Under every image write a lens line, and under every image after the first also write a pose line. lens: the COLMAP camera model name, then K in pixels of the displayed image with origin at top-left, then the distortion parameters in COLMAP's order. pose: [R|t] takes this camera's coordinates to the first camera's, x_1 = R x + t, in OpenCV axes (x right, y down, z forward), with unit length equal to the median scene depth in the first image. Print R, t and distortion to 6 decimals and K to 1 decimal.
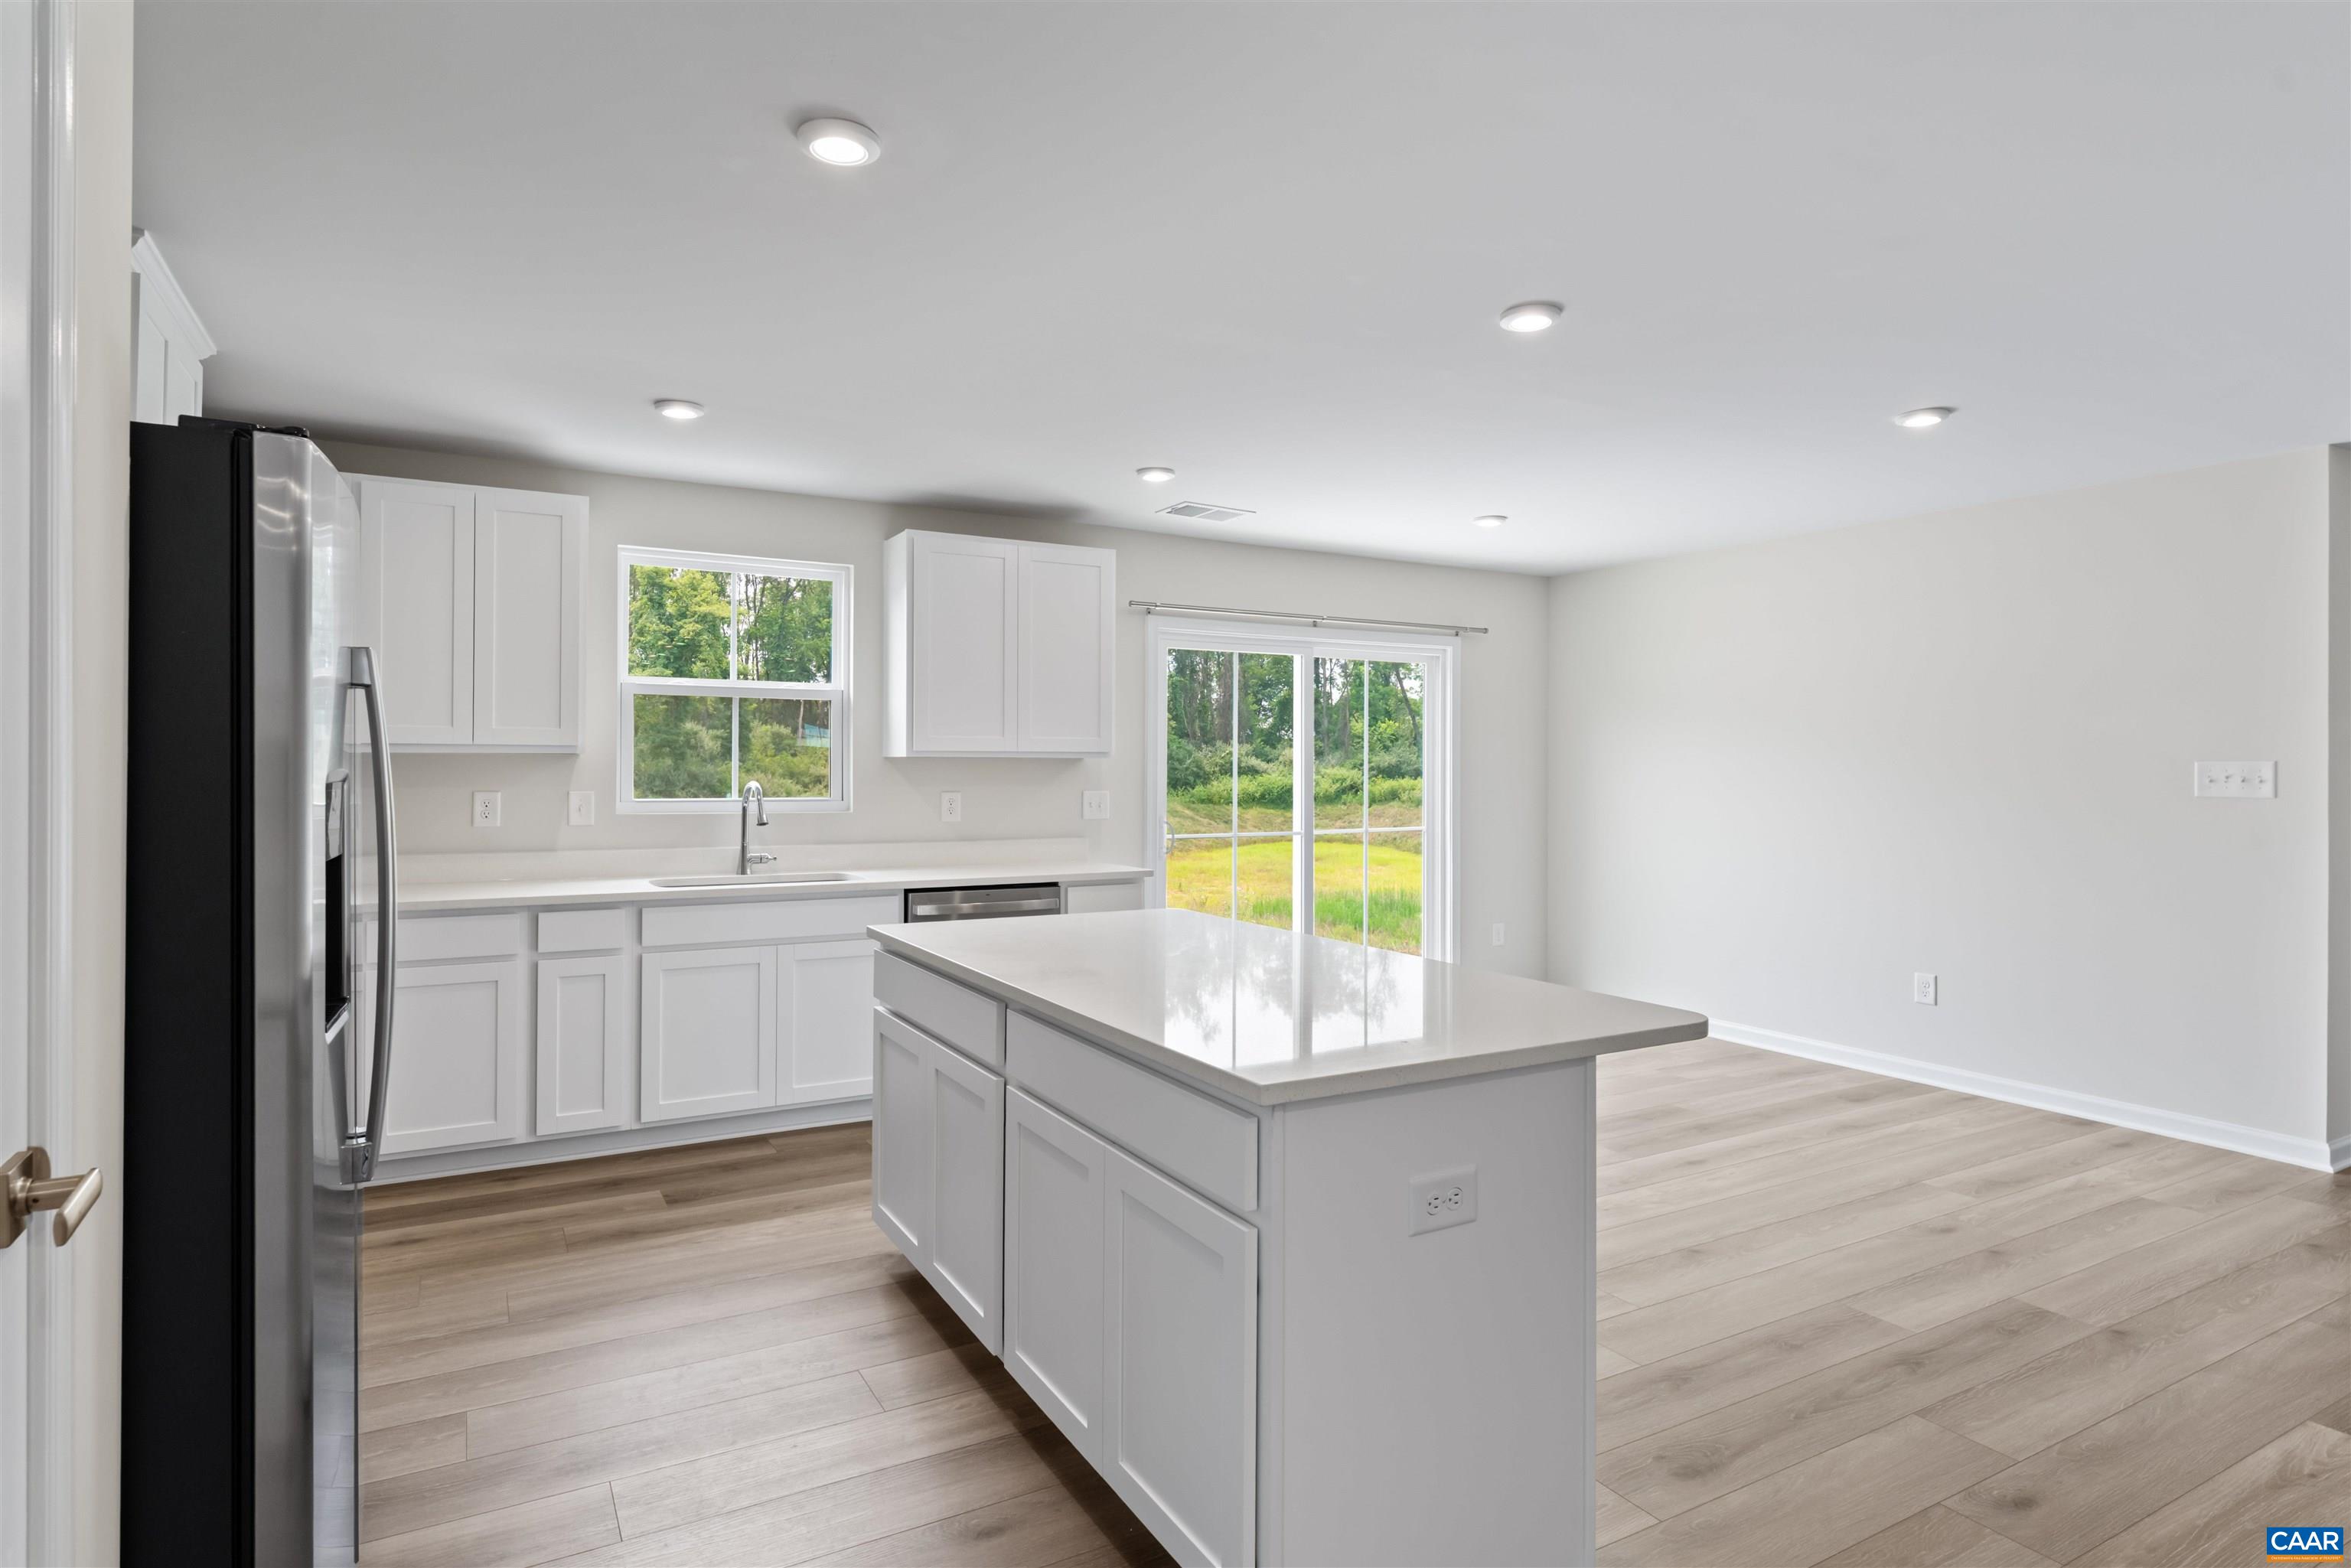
lens RADIAL K [[1215.4, 0, 1165.1], [0, 1215.4, 770.9], [0, 0, 1]] dist [0.004188, -0.004658]
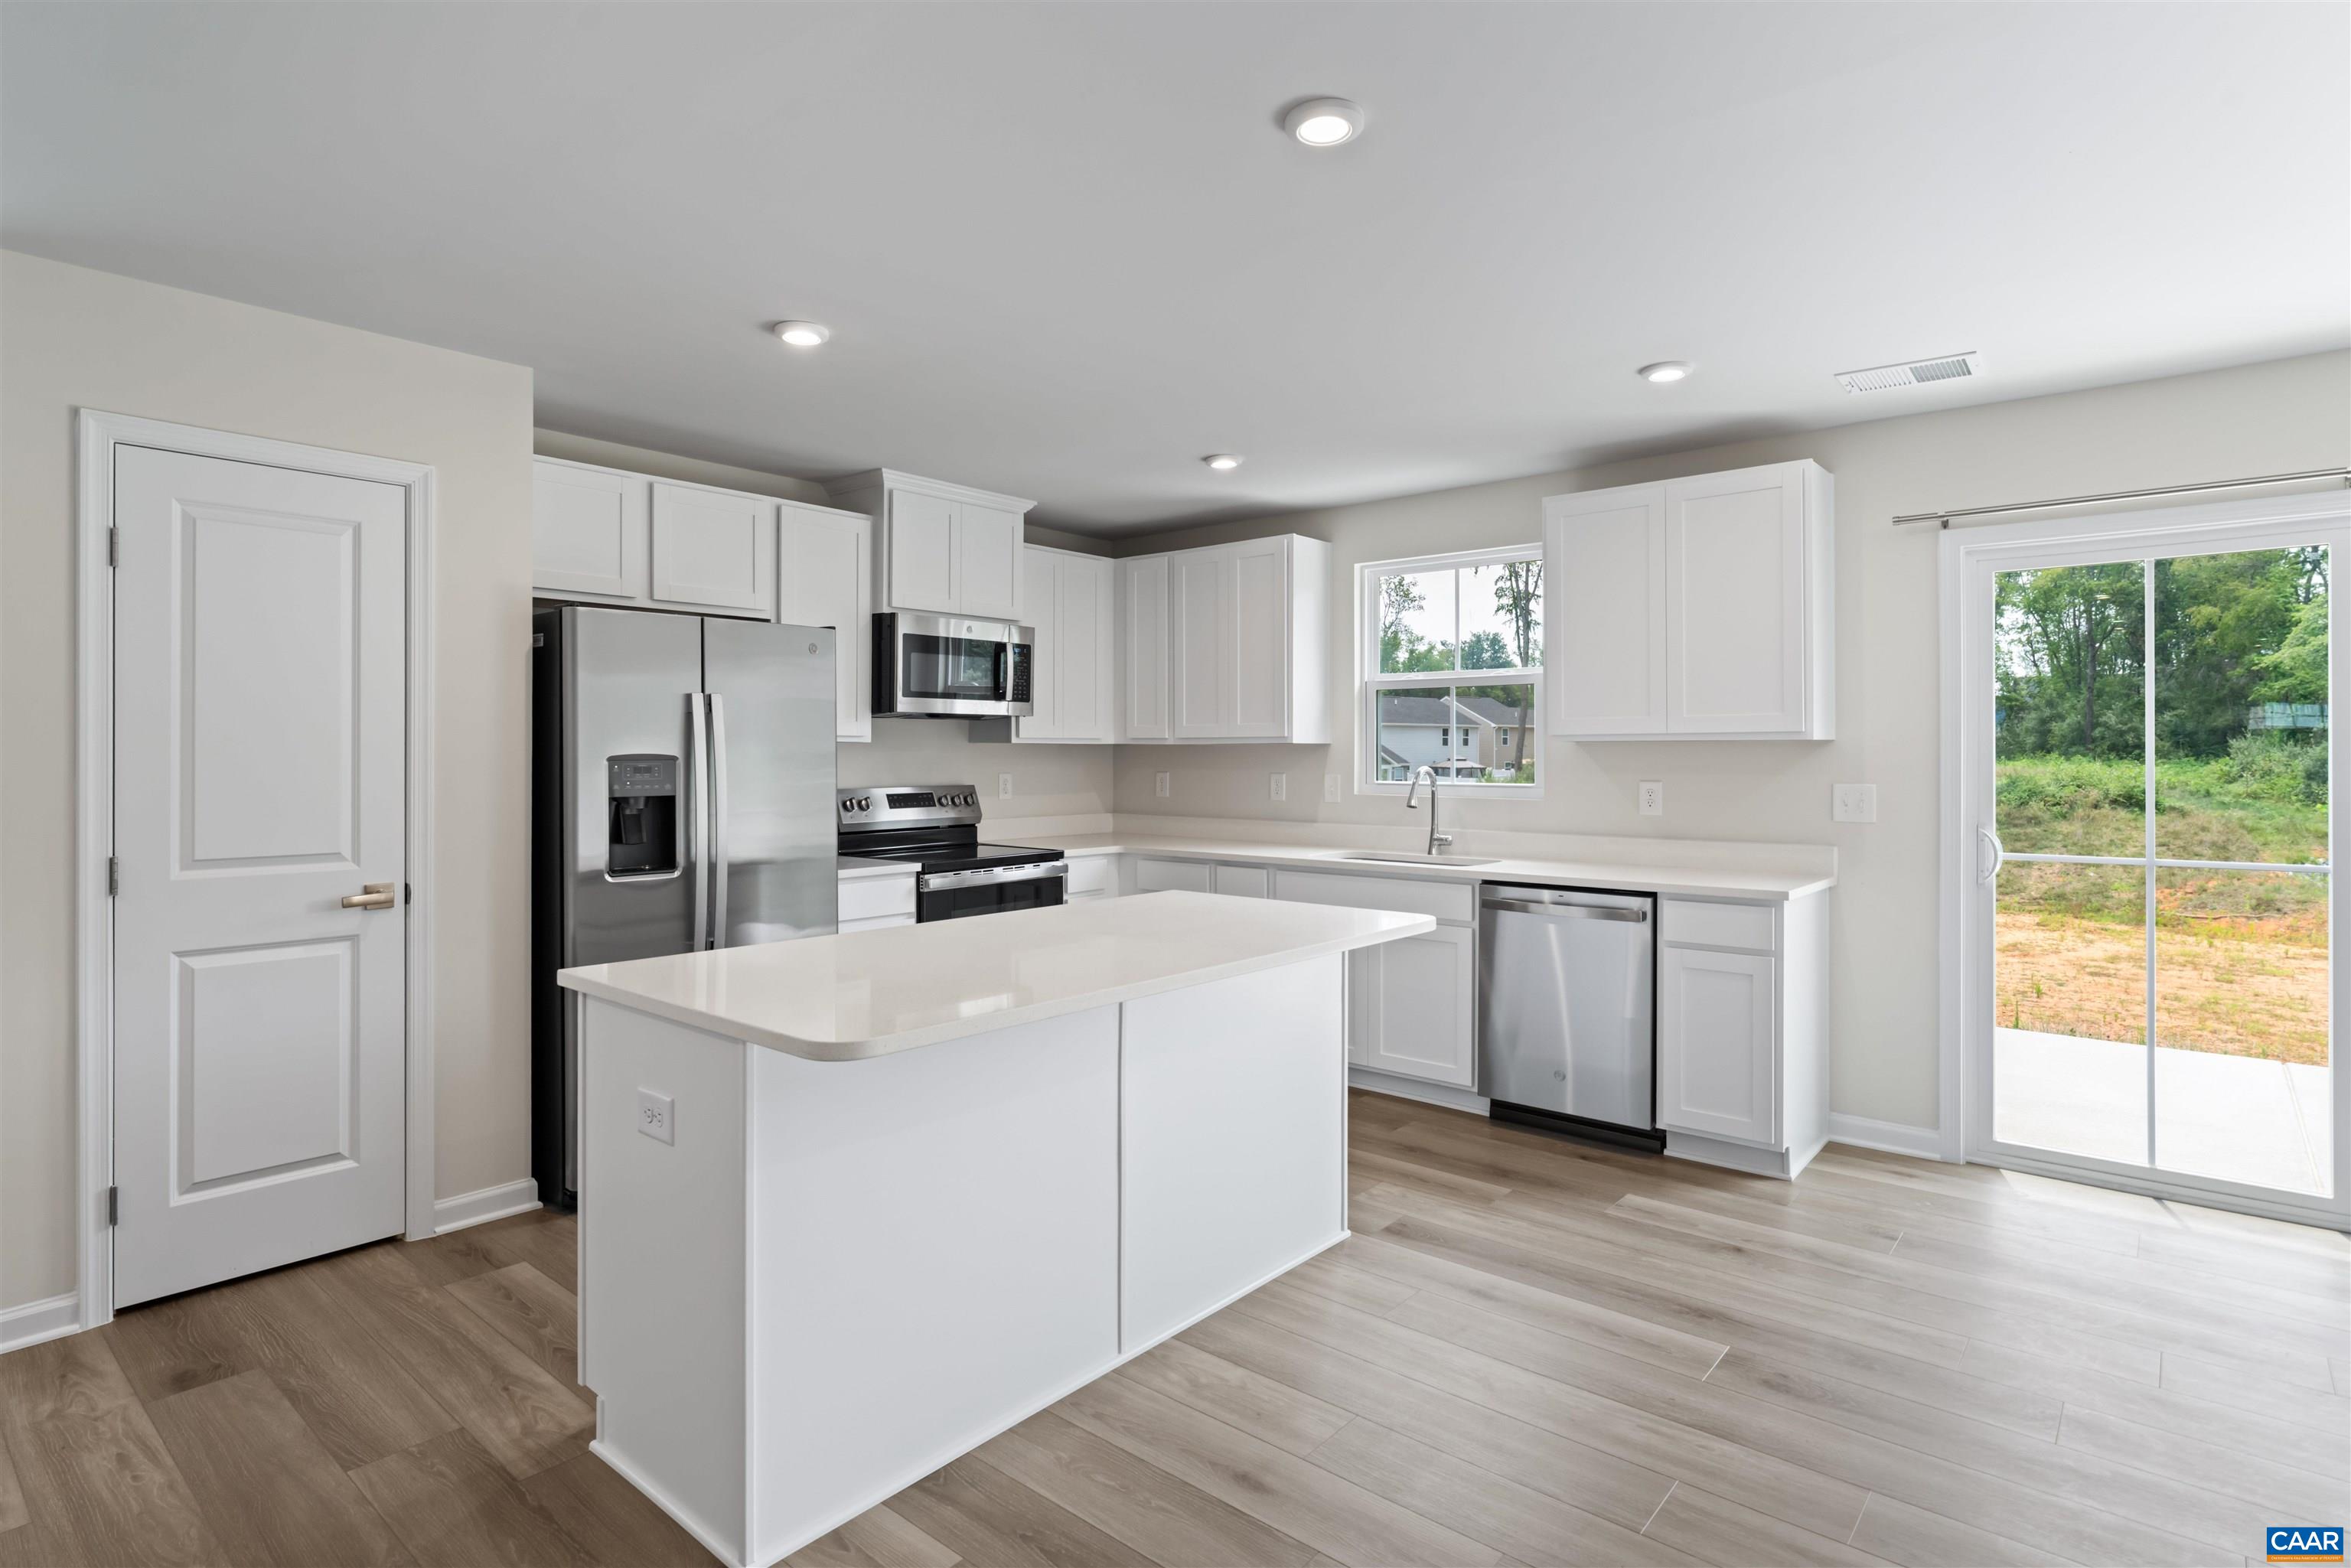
lens RADIAL K [[1215.4, 0, 1172.7], [0, 1215.4, 749.2], [0, 0, 1]] dist [0.004188, -0.004658]
pose [[0.341294, -0.008474, -0.939919, 0.572192], [0.000821, 0.999962, -0.008718, 0.001773], [0.939956, 0.002204, 0.341288, 0.393215]]
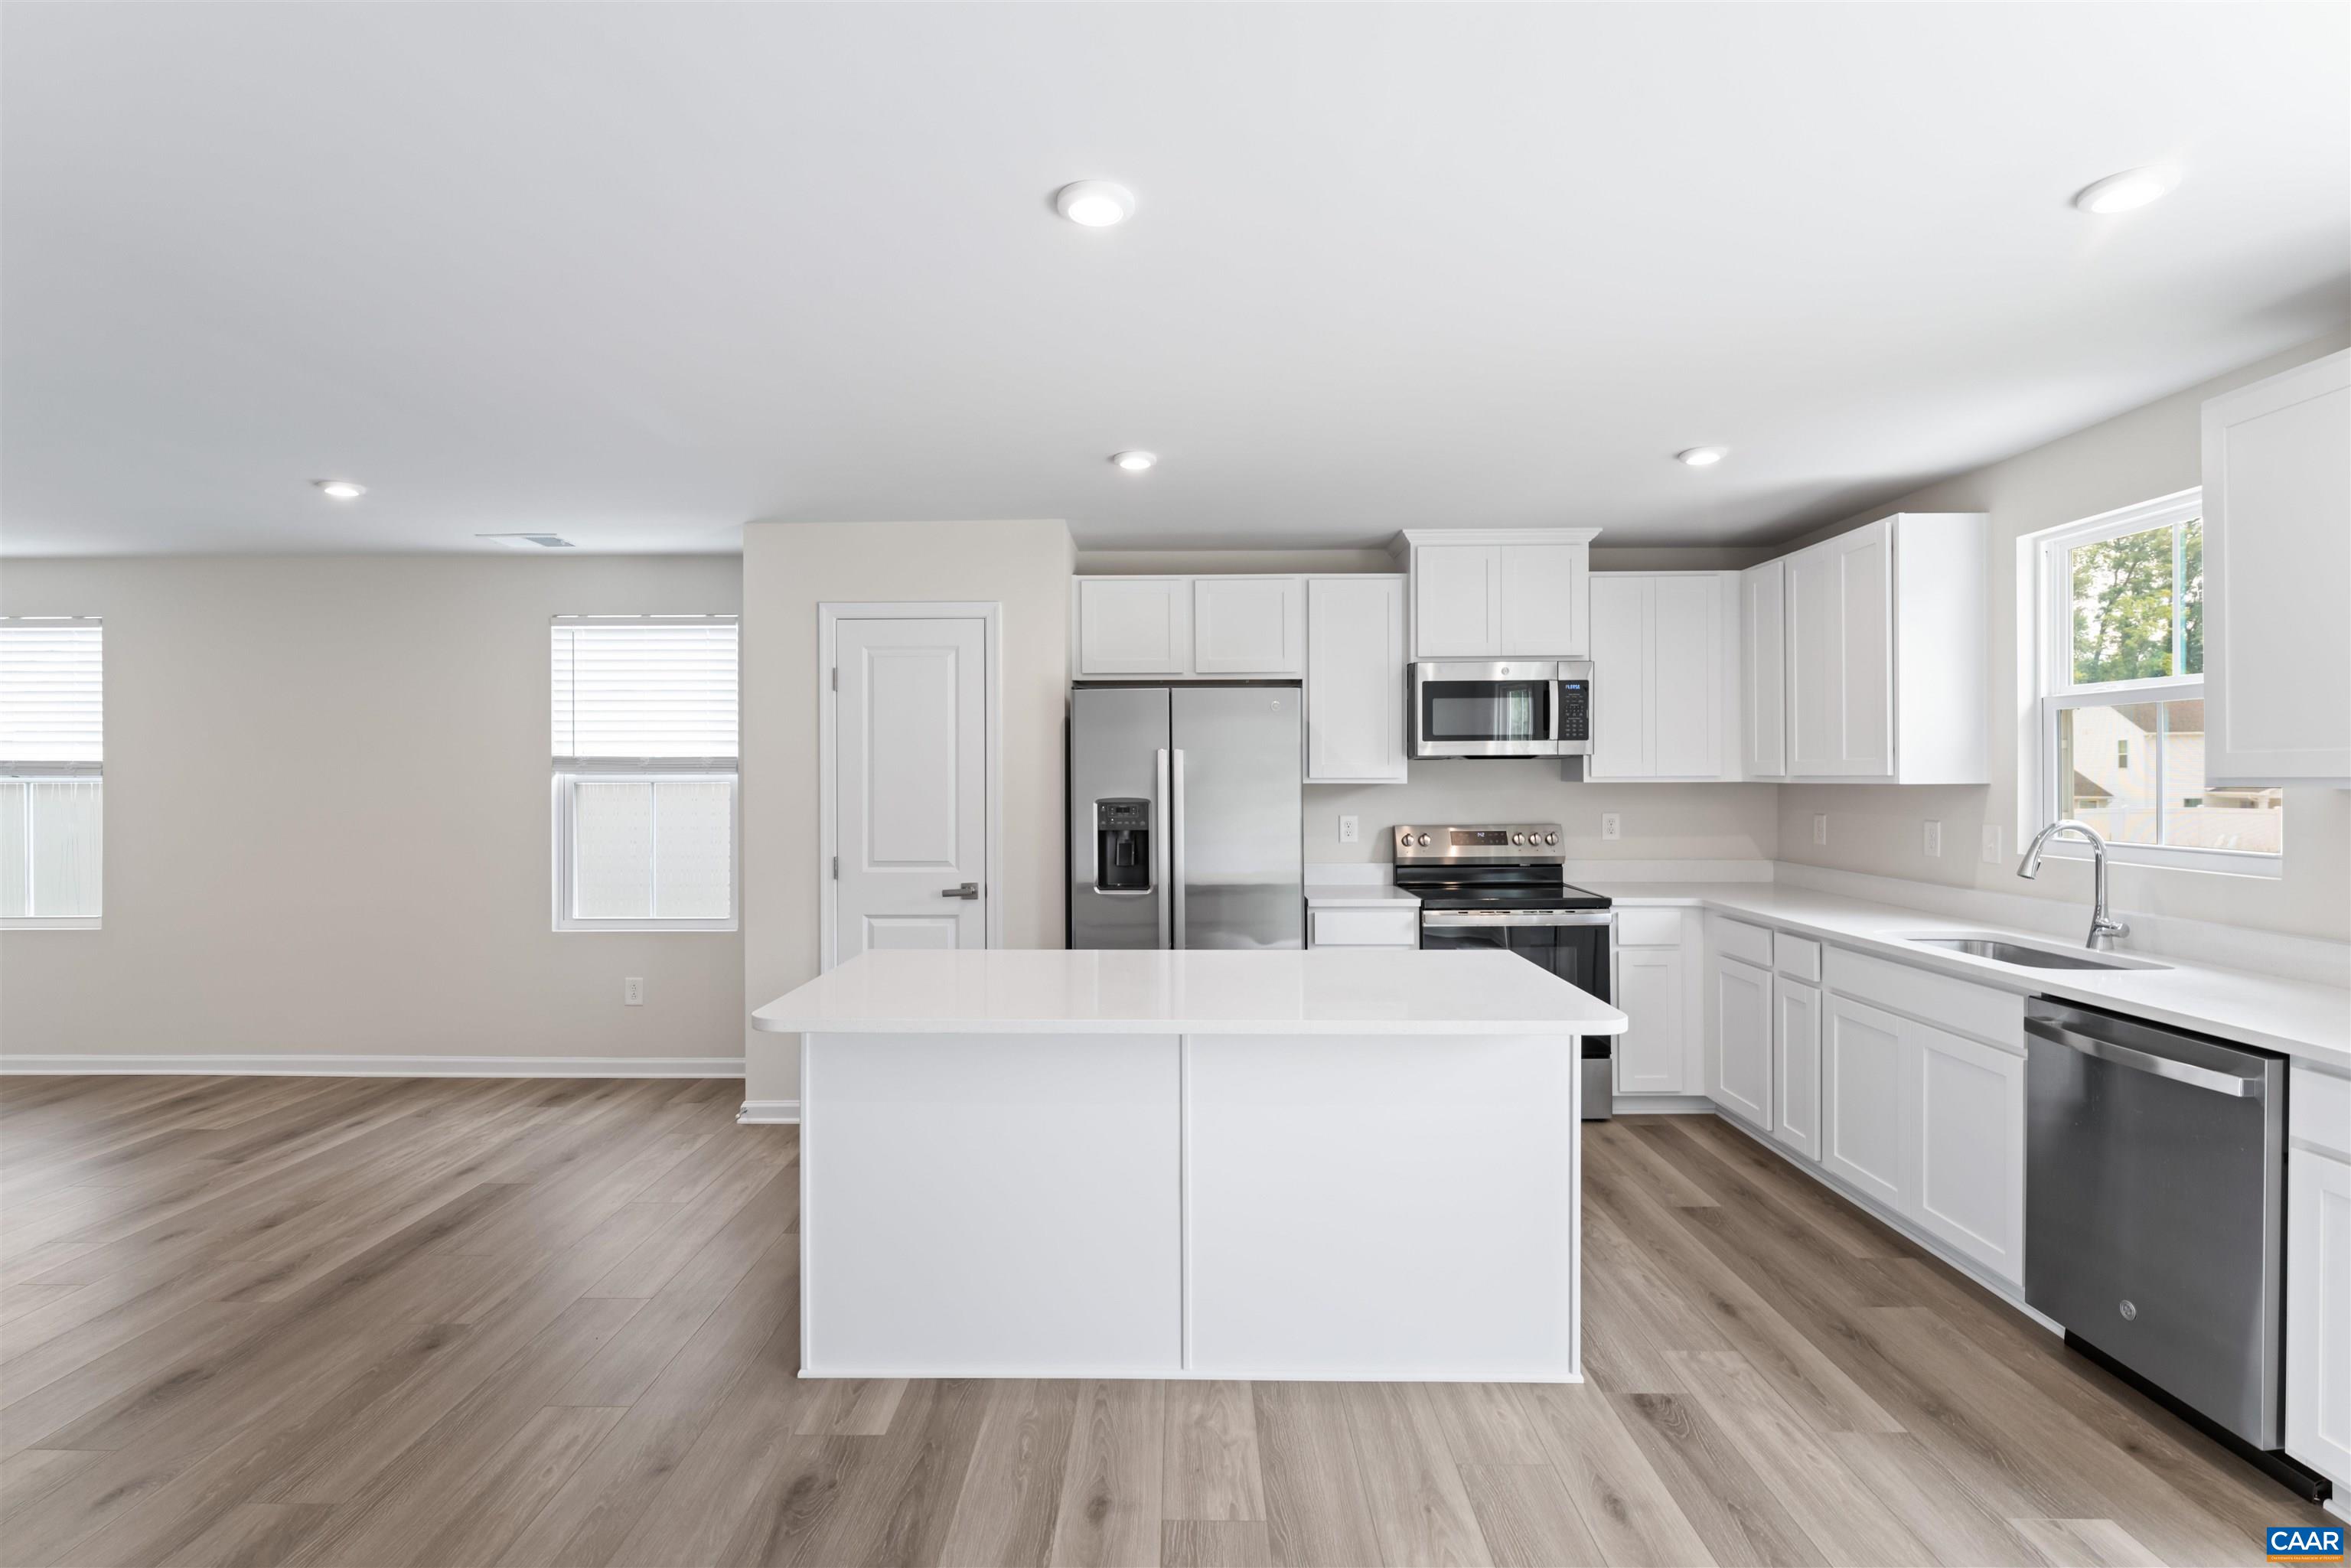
lens RADIAL K [[1141.9, 0, 1159.0], [0, 1141.9, 771.2], [0, 0, 1]] dist [-0.004133, -0.000479]
pose [[-0.518550, -0.008549, -0.855005, 0.525682], [-0.000330, 0.999952, -0.009798, -0.013947], [0.855047, -0.004798, -0.518528, 0.836196]]
